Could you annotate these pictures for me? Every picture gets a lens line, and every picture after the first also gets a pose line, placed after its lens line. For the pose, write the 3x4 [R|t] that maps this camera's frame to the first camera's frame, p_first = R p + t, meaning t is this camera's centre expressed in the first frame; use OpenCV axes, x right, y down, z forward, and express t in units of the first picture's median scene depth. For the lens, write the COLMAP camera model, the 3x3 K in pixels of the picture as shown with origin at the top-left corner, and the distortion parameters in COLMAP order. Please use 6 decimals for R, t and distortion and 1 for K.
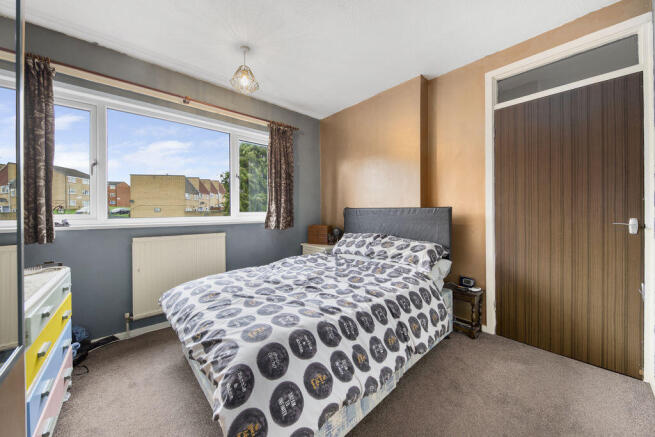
lens RADIAL K [[231.6, 0, 330.8], [0, 231.6, 211.1], [0, 0, 1]] dist [0.000103, -0.000023]
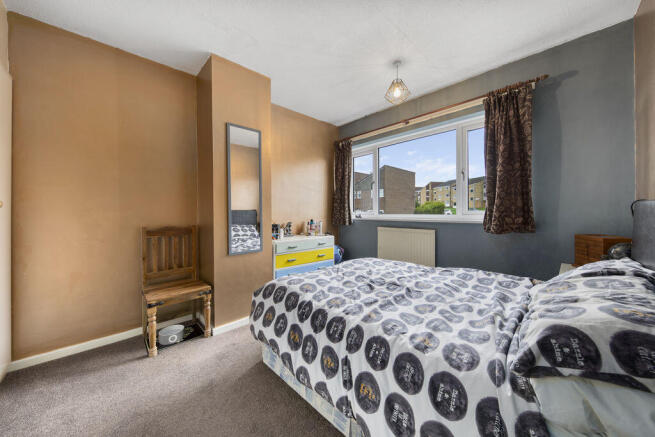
lens RADIAL K [[231.6, 0, 330.8], [0, 231.6, 211.1], [0, 0, 1]] dist [0.000103, -0.000023]
pose [[0.033076, 0.000948, -0.999452, 0.663550], [0.001249, 0.999999, 0.000990, 0.006543], [0.999452, -0.001281, 0.033074, 0.581042]]
